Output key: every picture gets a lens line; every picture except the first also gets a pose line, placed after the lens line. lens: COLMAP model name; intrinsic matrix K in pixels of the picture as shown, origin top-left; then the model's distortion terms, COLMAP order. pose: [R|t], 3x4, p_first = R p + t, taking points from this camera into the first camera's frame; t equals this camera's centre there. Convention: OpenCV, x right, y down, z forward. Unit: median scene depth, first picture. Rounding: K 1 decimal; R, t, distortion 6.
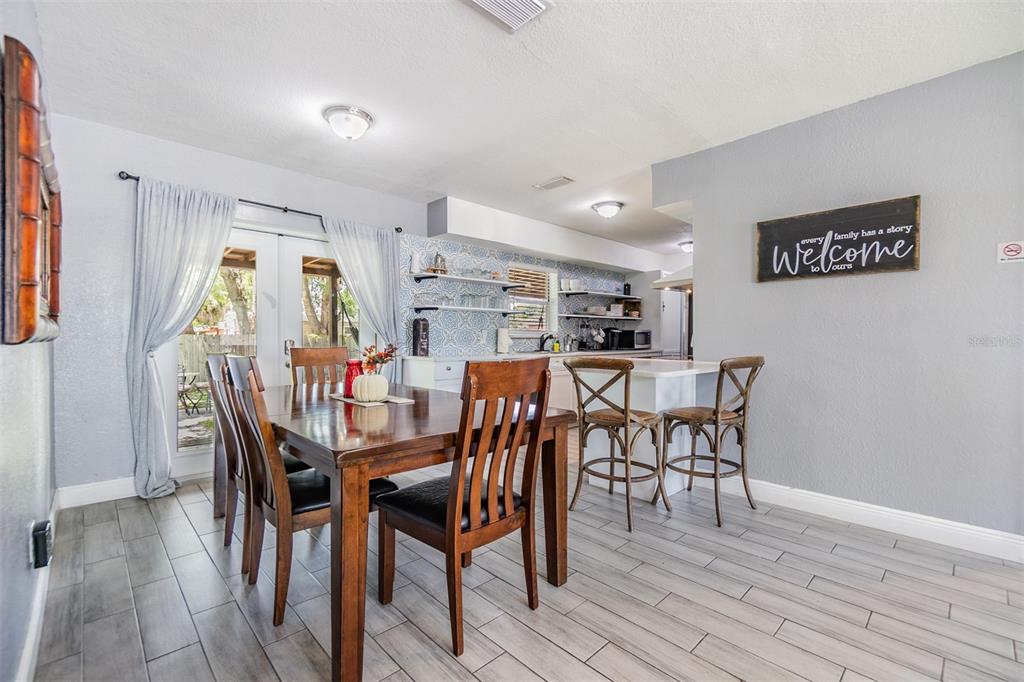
lens RADIAL K [[444.9, 0, 509.5], [0, 444.9, 345.9], [0, 0, 1]] dist [-0.001026, -0.000285]
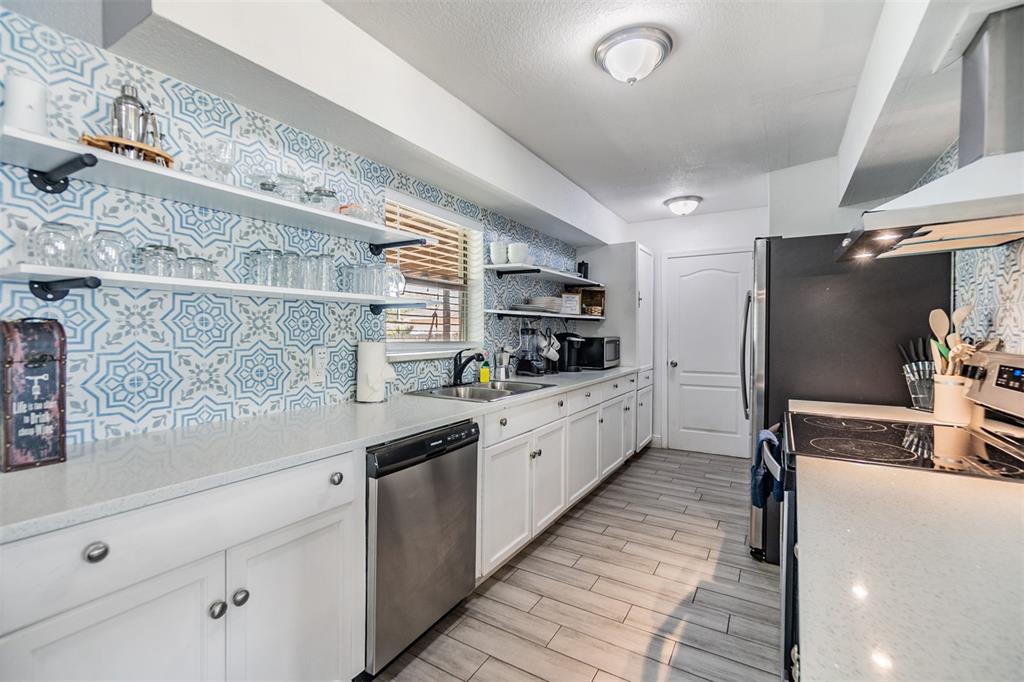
lens RADIAL K [[445.9, 0, 509.9], [0, 445.9, 334.7], [0, 0, 1]] dist [-0.000166, 0.000025]
pose [[0.965220, -0.001492, 0.261436, 0.002437], [0.004873, 0.999913, -0.012286, -0.049208], [-0.261395, 0.013132, 0.965143, 0.685716]]
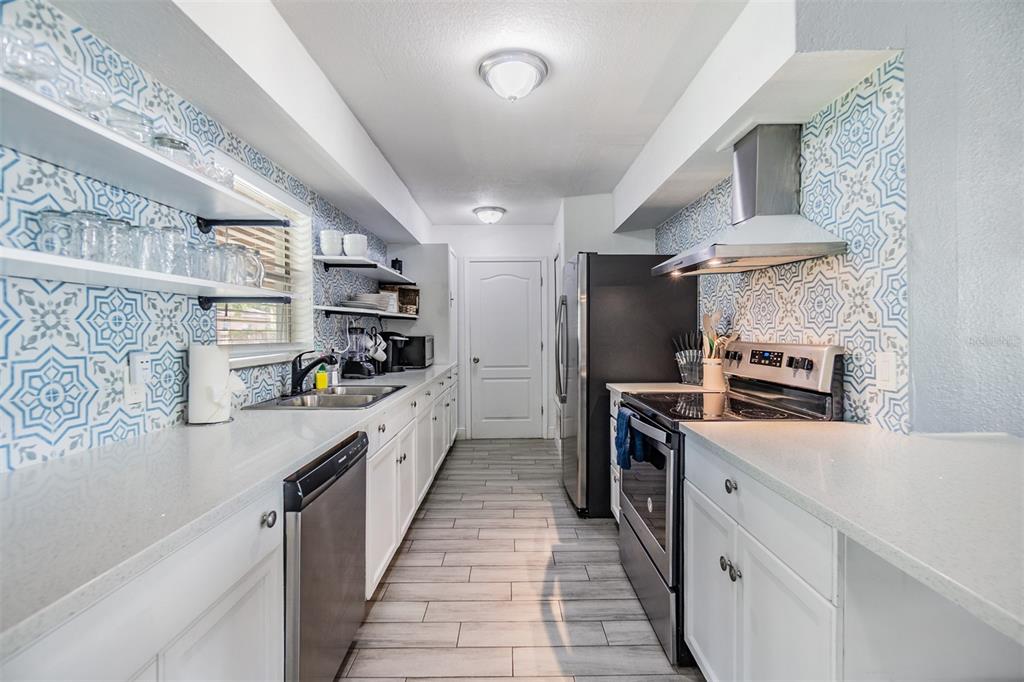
lens RADIAL K [[447.8, 0, 510.7], [0, 447.8, 333.1], [0, 0, 1]] dist [0.000760, 0.000214]
pose [[0.689005, -0.009249, 0.724698, -0.119903], [0.020115, 0.999777, -0.006365, -0.050764], [-0.724478, 0.018963, 0.689037, 0.753038]]
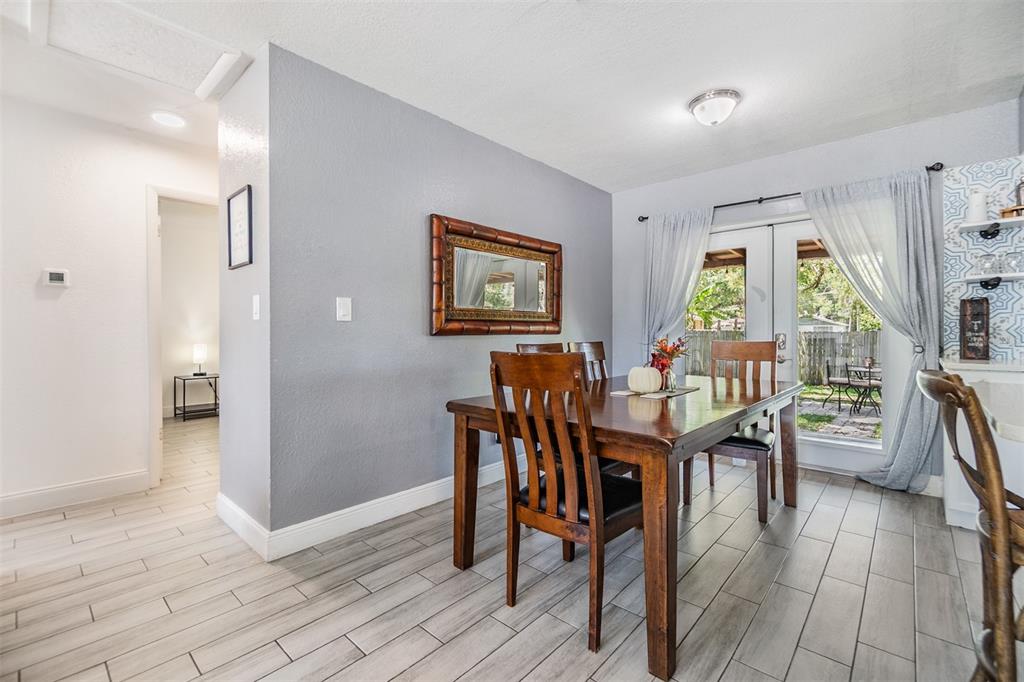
lens RADIAL K [[447.8, 0, 510.7], [0, 447.8, 333.1], [0, 0, 1]] dist [0.000760, 0.000214]
pose [[0.078728, -0.000465, -0.996896, 0.370372], [-0.013654, 0.999906, -0.001545, -0.004140], [0.996803, 0.013733, 0.078714, 0.319223]]
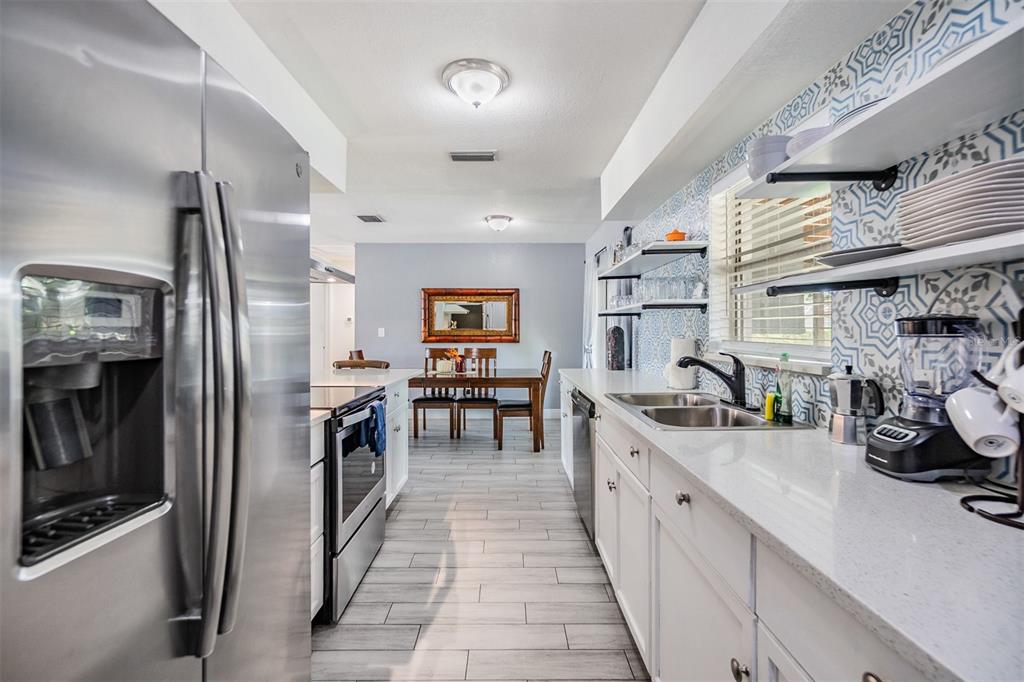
lens RADIAL K [[447.8, 0, 510.7], [0, 447.8, 333.1], [0, 0, 1]] dist [0.000760, 0.000214]
pose [[-0.684892, 0.005777, -0.728621, 0.572561], [-0.010110, 0.999797, 0.017431, -0.060066], [0.728574, 0.019305, -0.684695, 1.457197]]
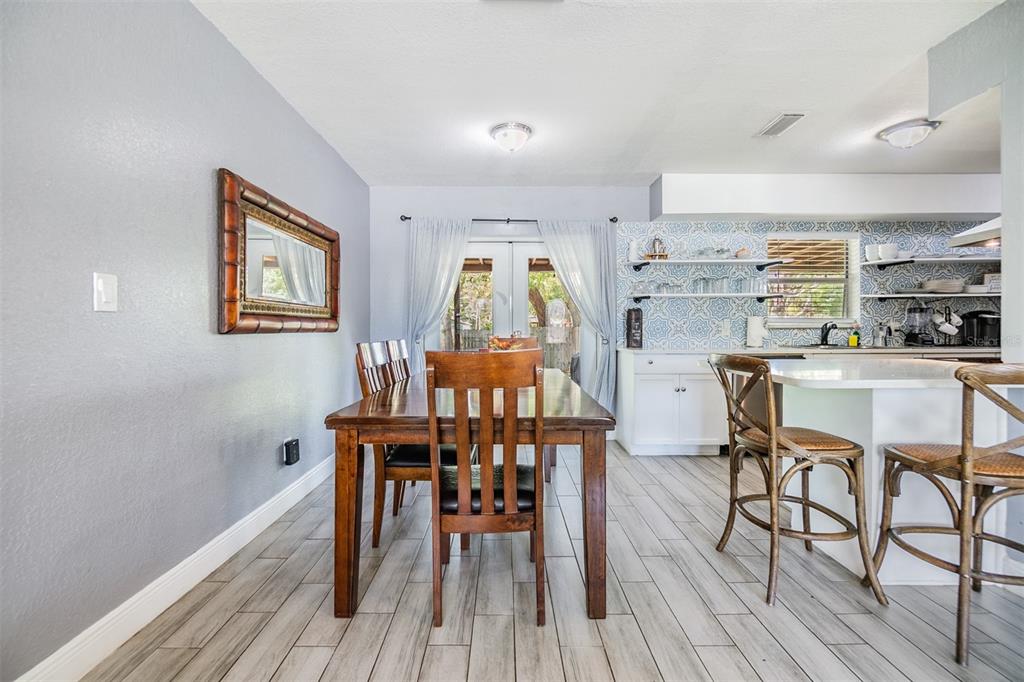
lens RADIAL K [[445.9, 0, 509.9], [0, 445.9, 334.7], [0, 0, 1]] dist [-0.000166, 0.000025]
pose [[0.731444, 0.004574, -0.681886, 0.261286], [-0.008093, 0.999965, -0.001973, -0.001156], [0.681854, 0.006962, 0.731455, 0.117637]]
